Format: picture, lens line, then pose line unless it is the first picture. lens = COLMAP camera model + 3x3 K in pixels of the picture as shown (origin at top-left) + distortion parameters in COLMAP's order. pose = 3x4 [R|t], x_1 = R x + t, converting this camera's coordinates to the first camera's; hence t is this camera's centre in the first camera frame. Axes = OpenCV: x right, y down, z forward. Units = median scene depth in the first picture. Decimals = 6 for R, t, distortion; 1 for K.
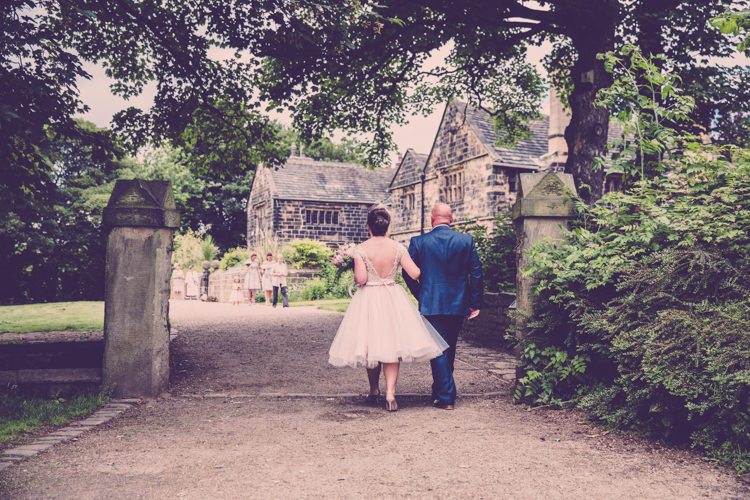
lens RADIAL K [[816.6, 0, 374.3], [0, 816.6, 251.8], [0, 0, 1]] dist [0.010952, 0.000000]
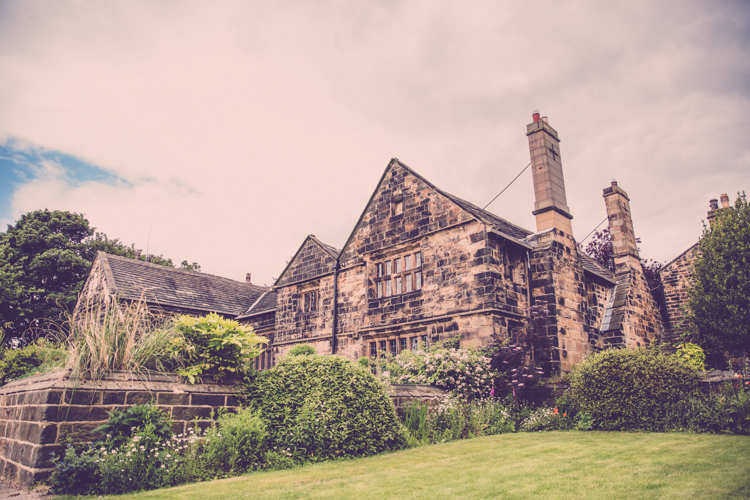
lens RADIAL K [[524.5, 0, 375.5], [0, 524.5, 251.7], [0, 0, 1]] dist [-0.052159, 0.001291]
pose [[0.930606, 0.104847, 0.350685, -0.085811], [-0.015923, 0.968785, -0.247390, 0.016300], [-0.365677, 0.224638, 0.903227, 0.587501]]
